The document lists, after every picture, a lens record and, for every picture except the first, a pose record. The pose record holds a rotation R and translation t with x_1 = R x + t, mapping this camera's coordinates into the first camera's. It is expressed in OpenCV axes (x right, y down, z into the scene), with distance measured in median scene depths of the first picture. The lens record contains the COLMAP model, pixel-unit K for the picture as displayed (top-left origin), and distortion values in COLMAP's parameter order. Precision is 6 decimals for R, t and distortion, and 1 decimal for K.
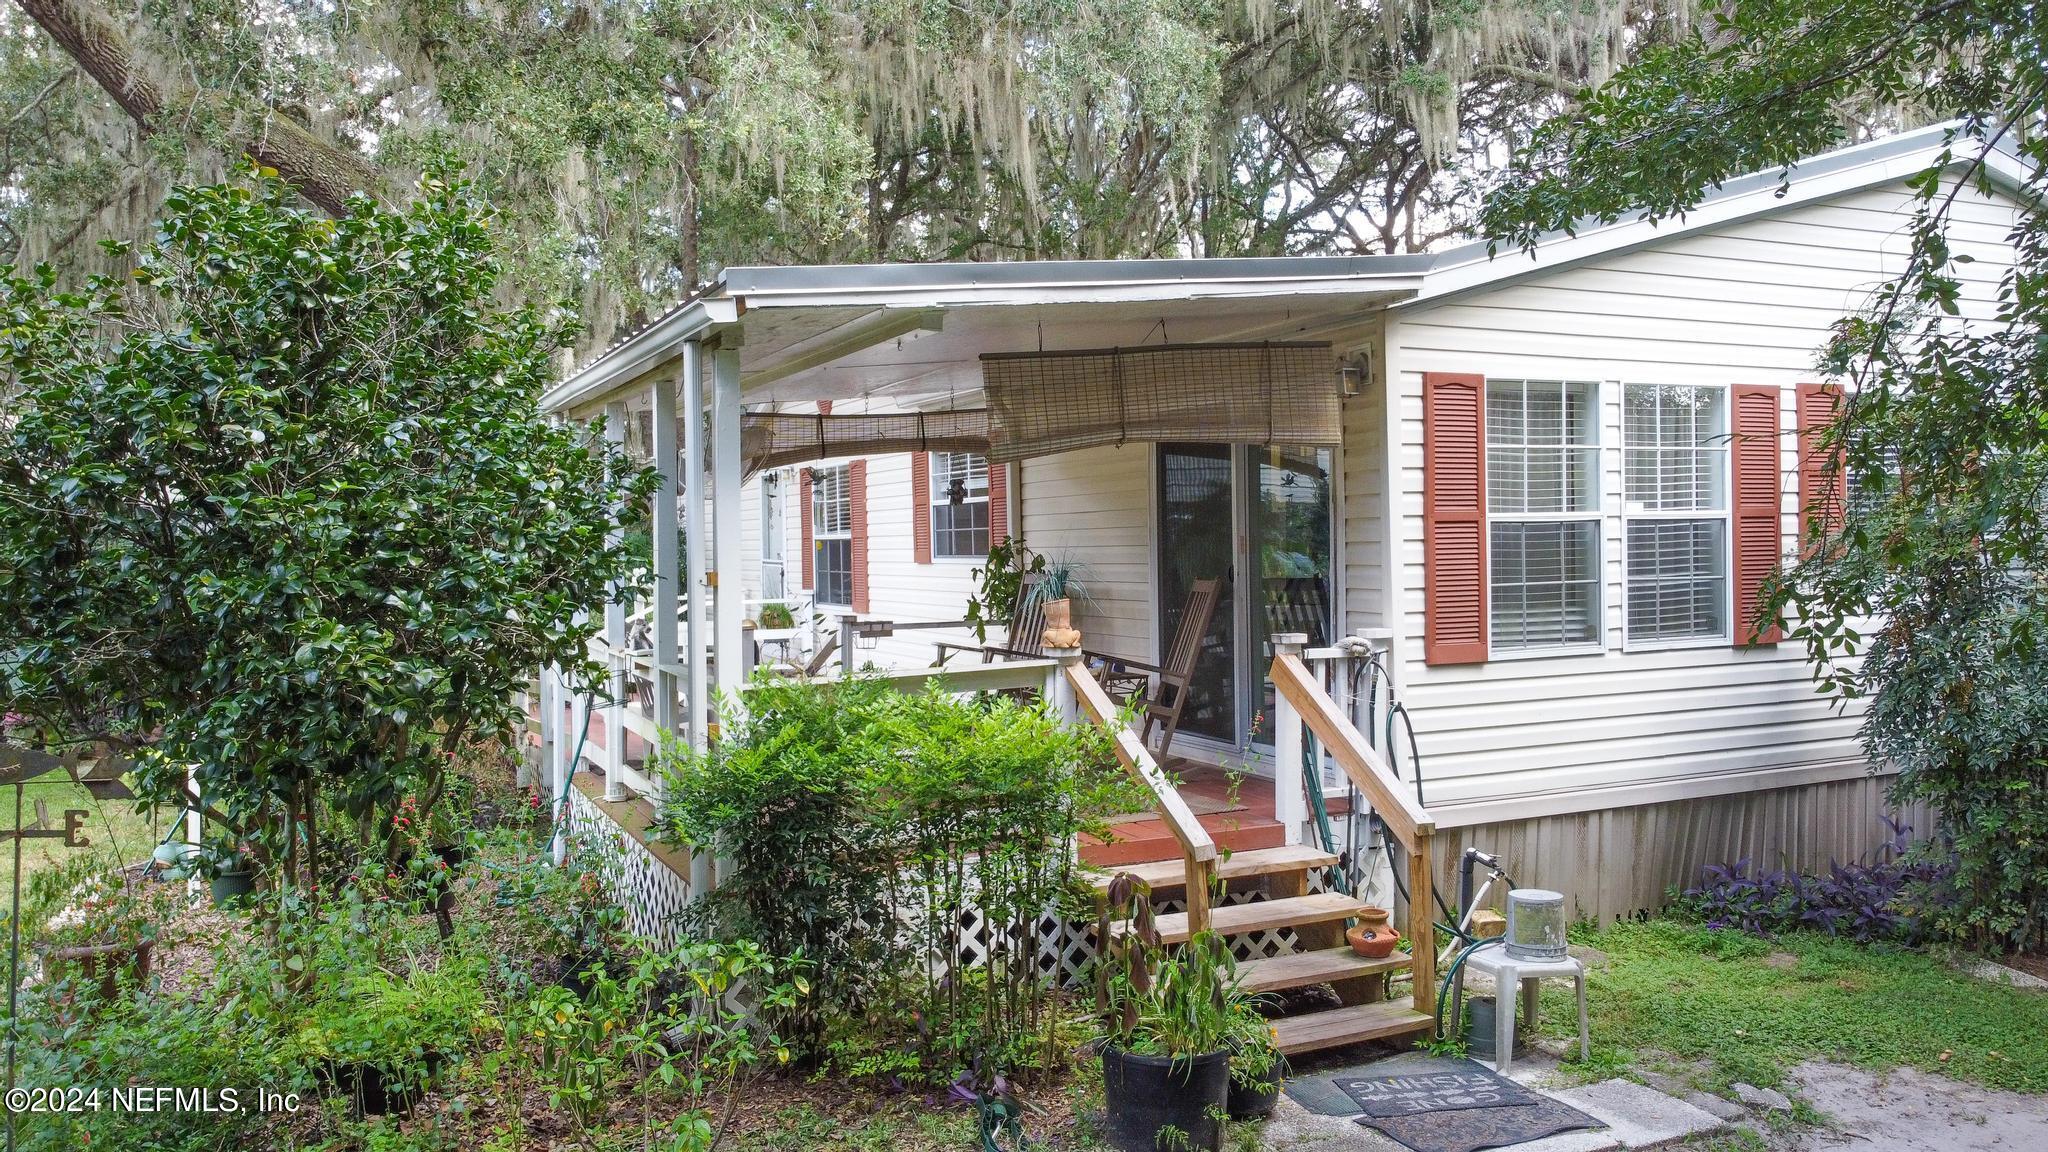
lens RADIAL K [[1554.3, 0, 1029.4], [0, 1554.3, 566.3], [0, 0, 1]] dist [0.002946, -0.008447]
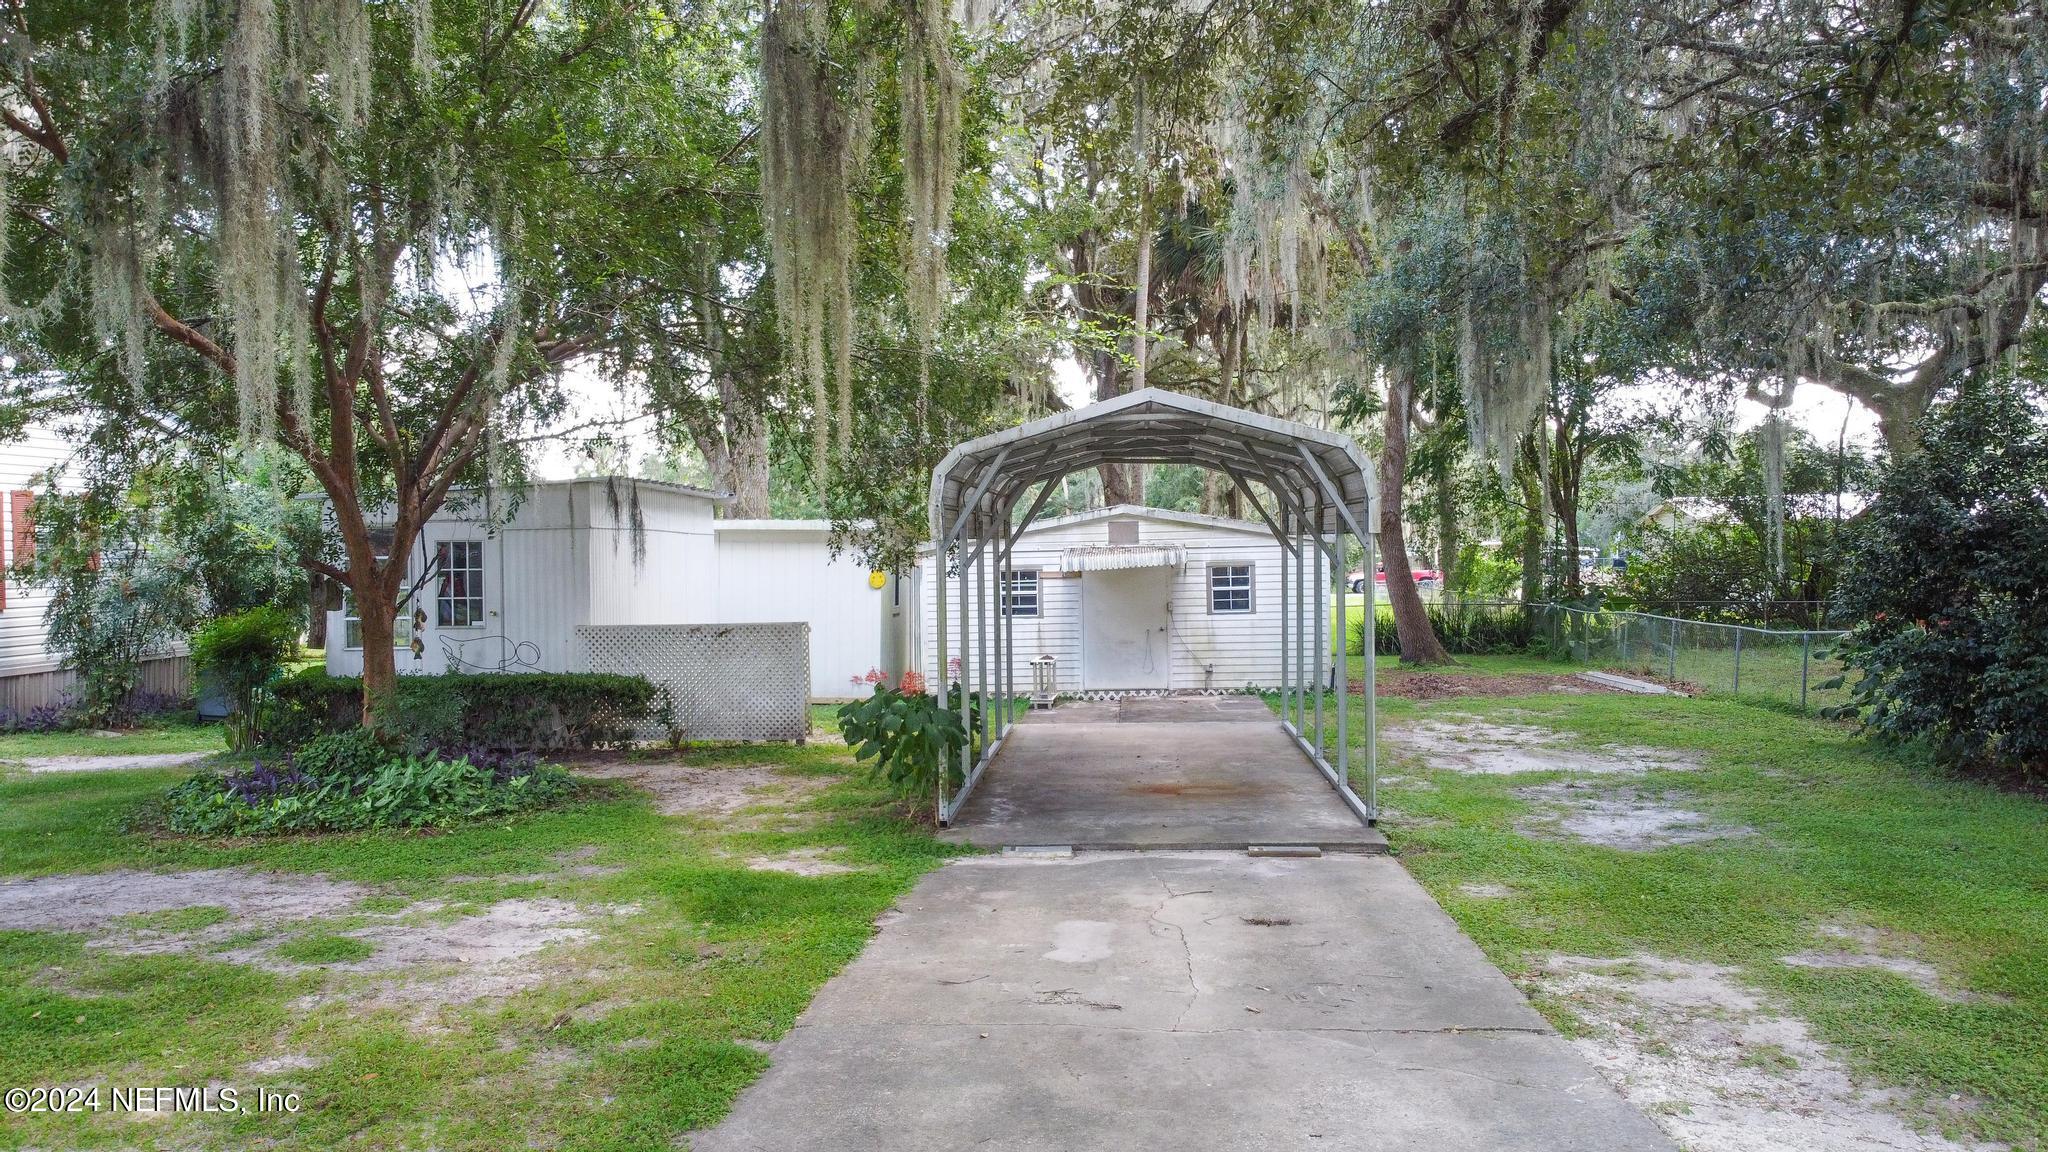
lens RADIAL K [[1554.3, 0, 1029.4], [0, 1554.3, 566.3], [0, 0, 1]] dist [0.002946, -0.008447]
pose [[0.497973, -0.005353, 0.867176, -0.730409], [0.022917, 0.999713, -0.006989, 0.039466], [-0.866889, 0.023353, 0.497953, -1.408293]]
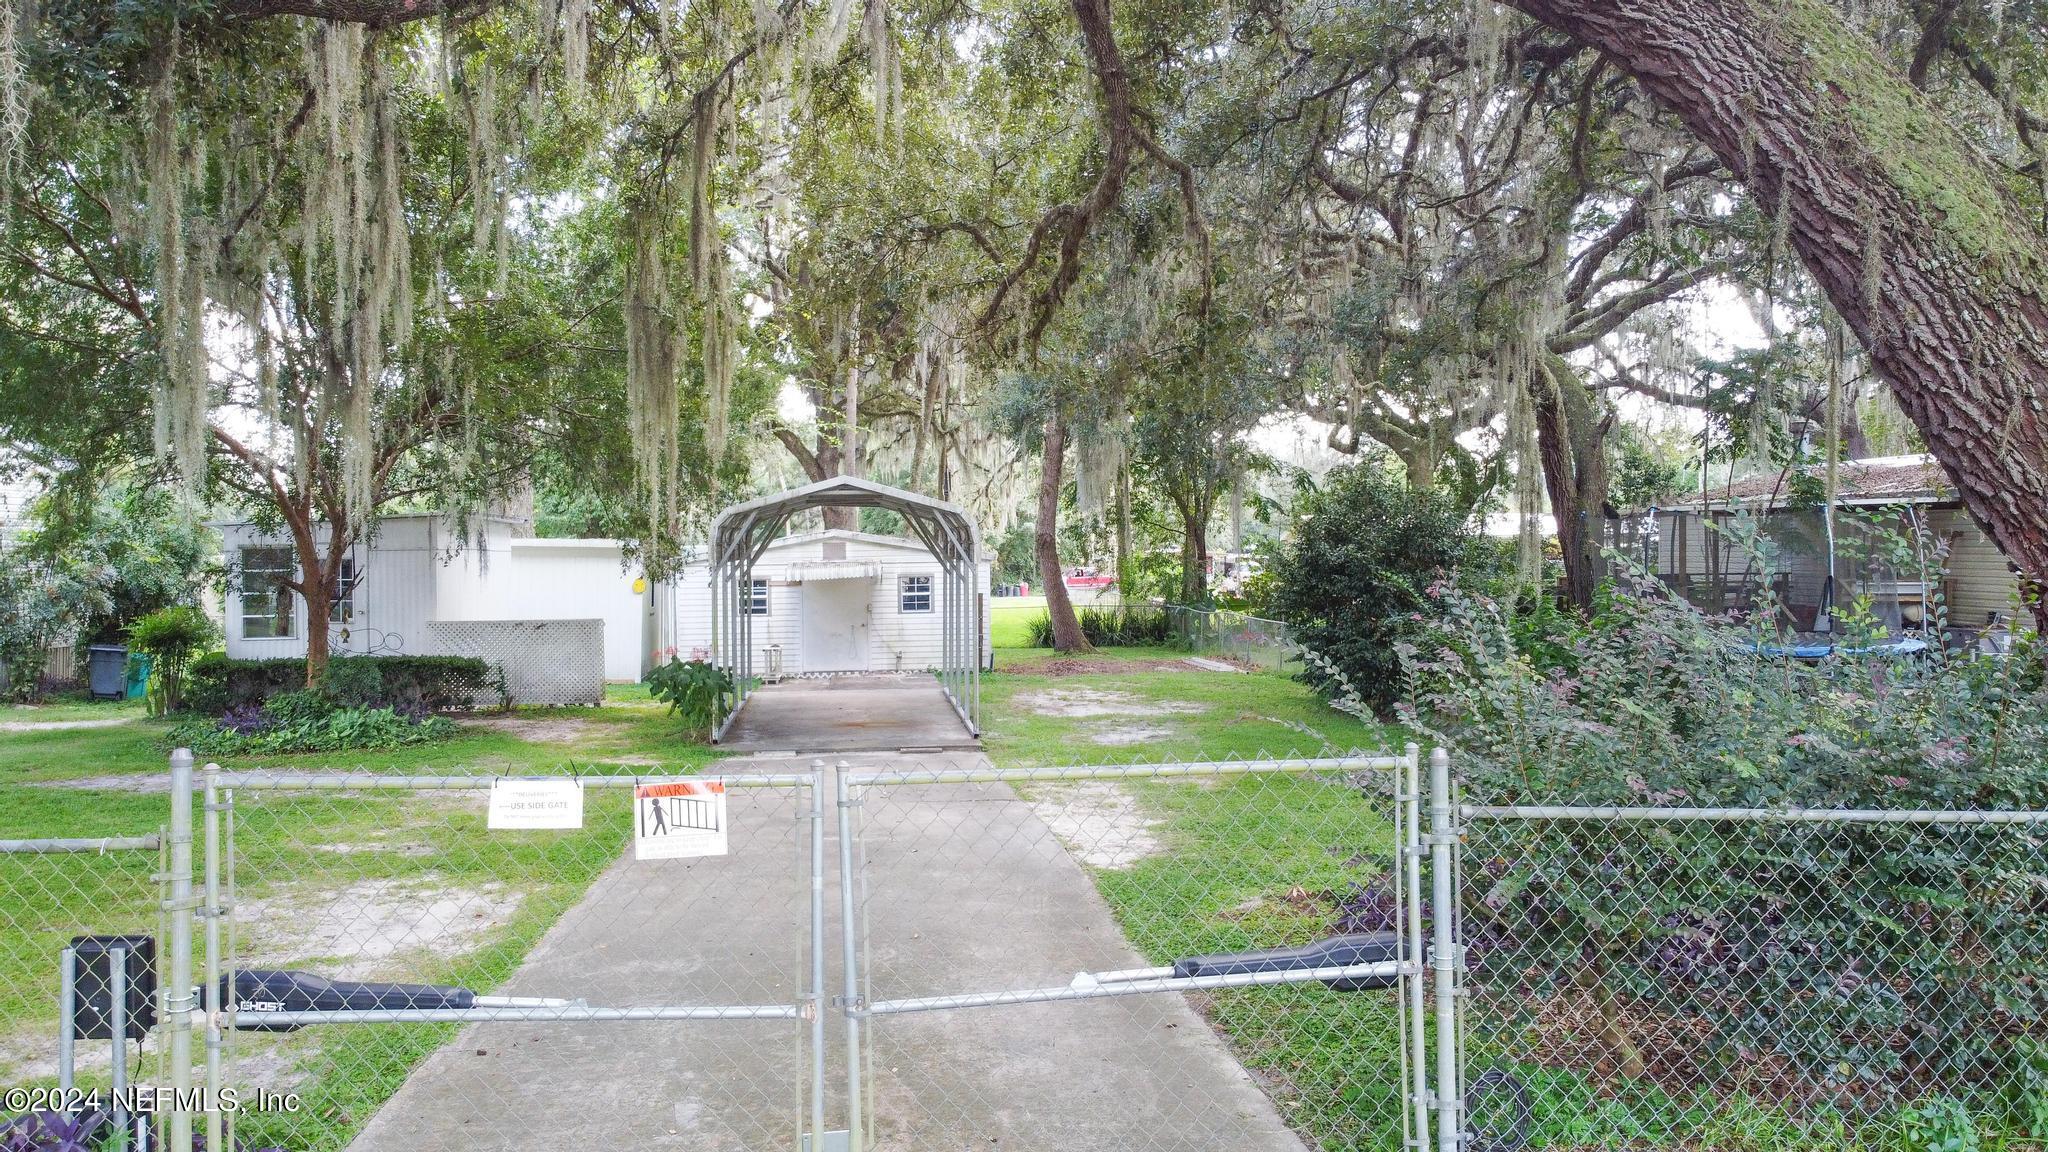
lens RADIAL K [[1554.3, 0, 1029.4], [0, 1554.3, 566.3], [0, 0, 1]] dist [0.002946, -0.008447]
pose [[0.335129, -0.002469, 0.942169, -1.529186], [0.019107, 0.999809, -0.004176, 0.022811], [-0.941979, 0.019402, 0.335112, -1.830244]]
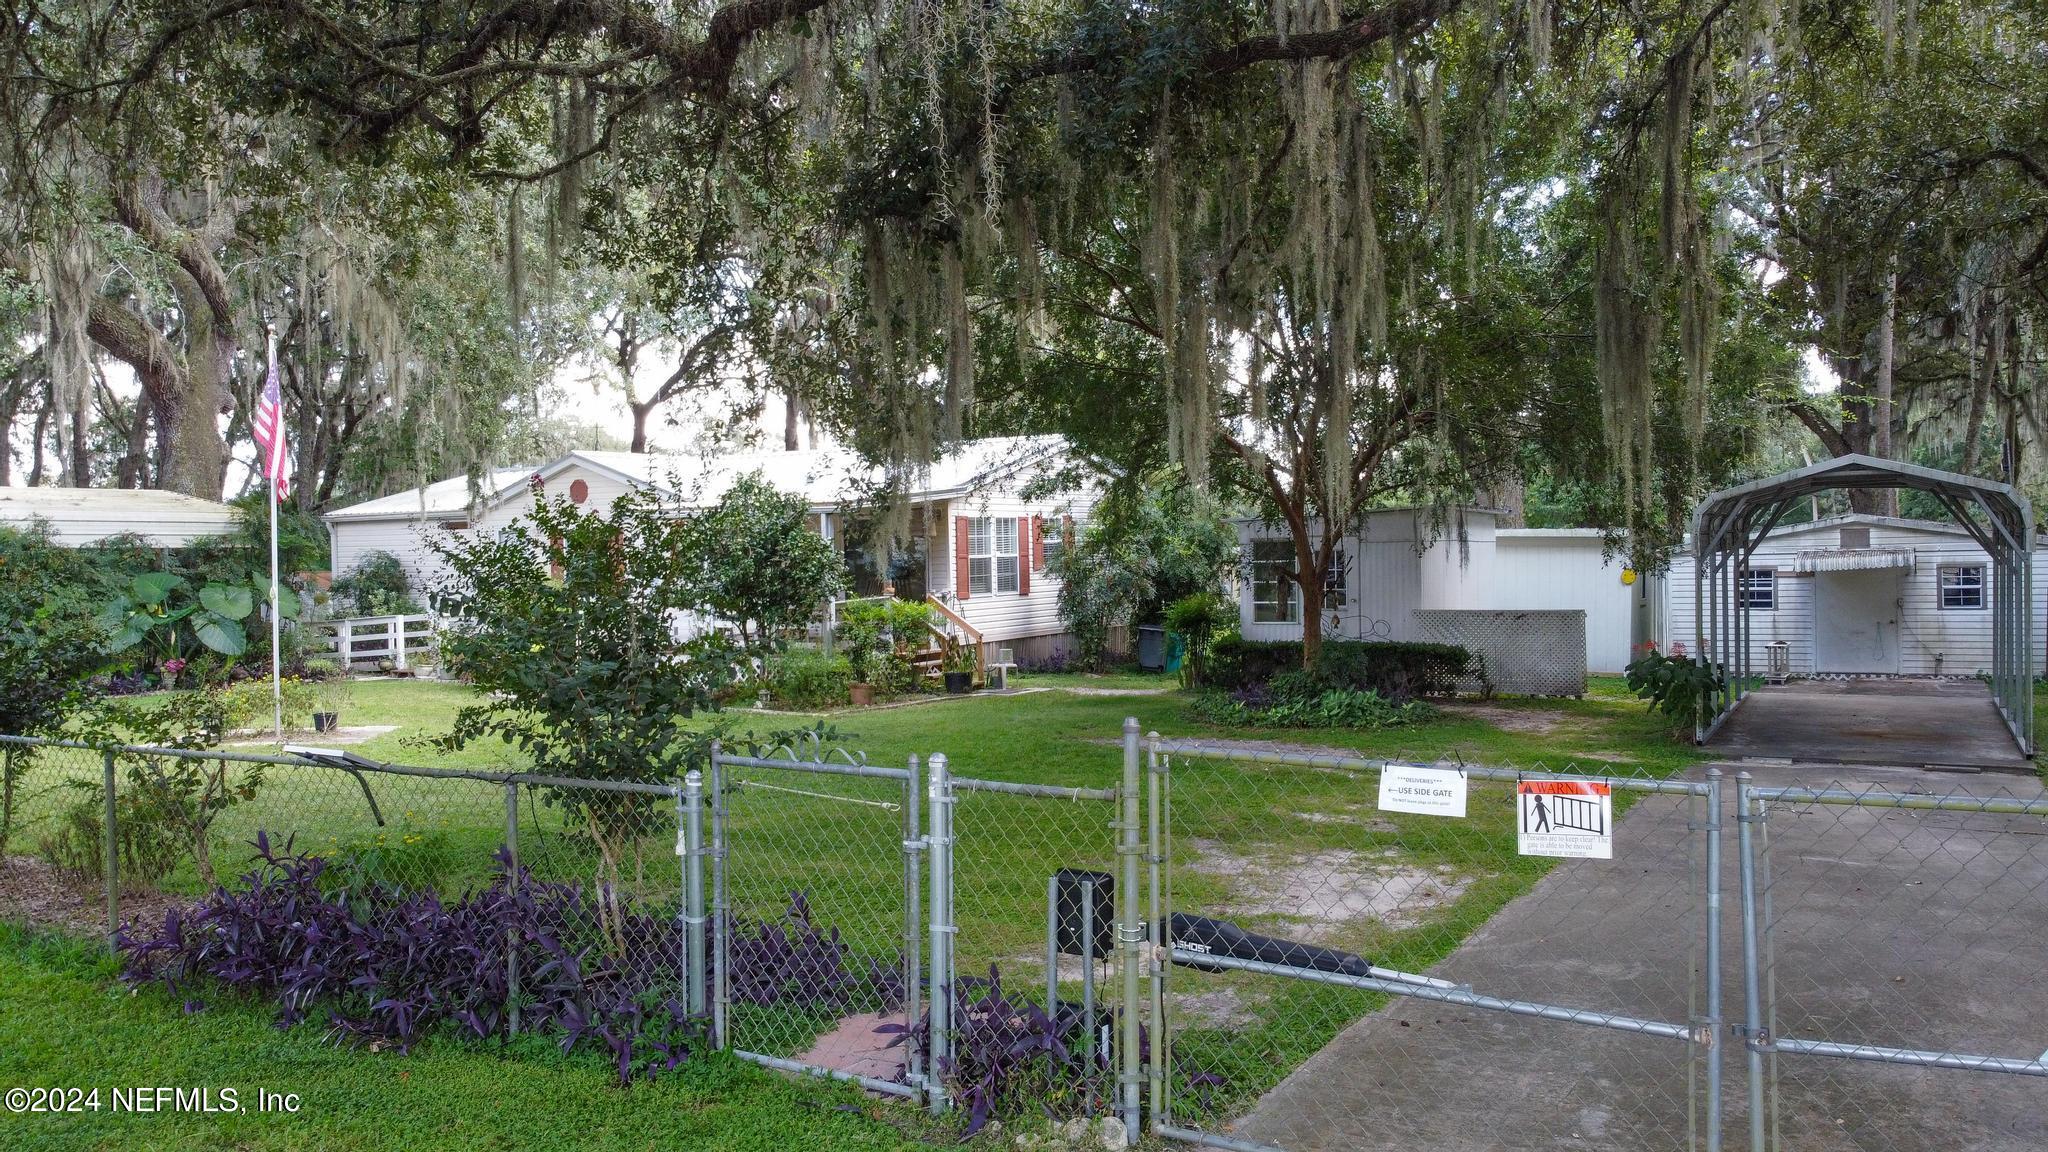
lens RADIAL K [[1554.3, 0, 1029.4], [0, 1554.3, 566.3], [0, 0, 1]] dist [0.002946, -0.008447]
pose [[0.822521, -0.008789, 0.568666, -1.513898], [0.016755, 0.999821, -0.008781, 0.021364], [-0.568487, 0.016750, 0.822521, -1.868972]]
